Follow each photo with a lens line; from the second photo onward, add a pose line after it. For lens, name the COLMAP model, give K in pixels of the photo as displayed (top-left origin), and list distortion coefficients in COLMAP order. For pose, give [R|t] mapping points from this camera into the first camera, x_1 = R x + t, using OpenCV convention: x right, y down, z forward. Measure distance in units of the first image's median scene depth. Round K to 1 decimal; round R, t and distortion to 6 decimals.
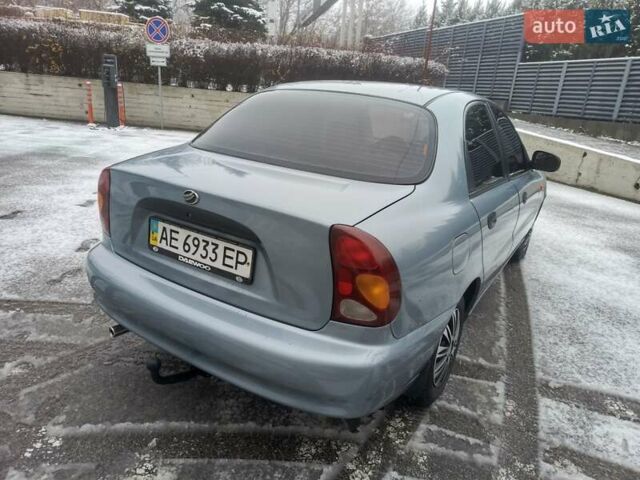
lens RADIAL K [[431.7, 0, 320.0], [0, 431.7, 240.0], [0, 0, 1]] dist [0.021592, -0.003328]
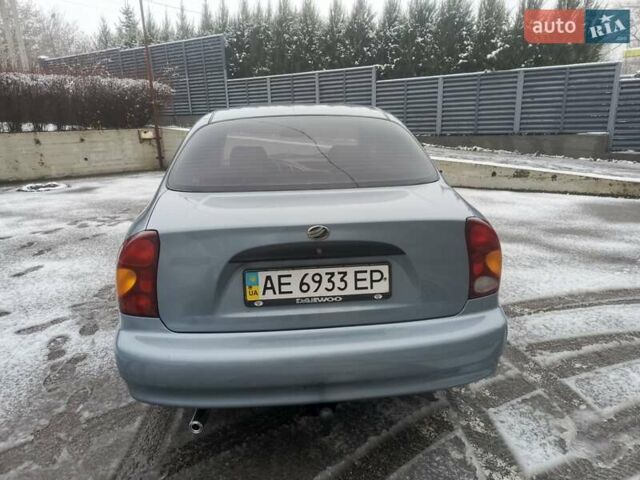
lens RADIAL K [[431.7, 0, 320.0], [0, 431.7, 240.0], [0, 0, 1]] dist [0.021592, -0.003328]
pose [[0.796277, -0.256329, 0.547940, -0.770377], [0.276349, 0.959886, 0.047444, -0.117882], [-0.538121, 0.113644, 0.835171, 0.177733]]
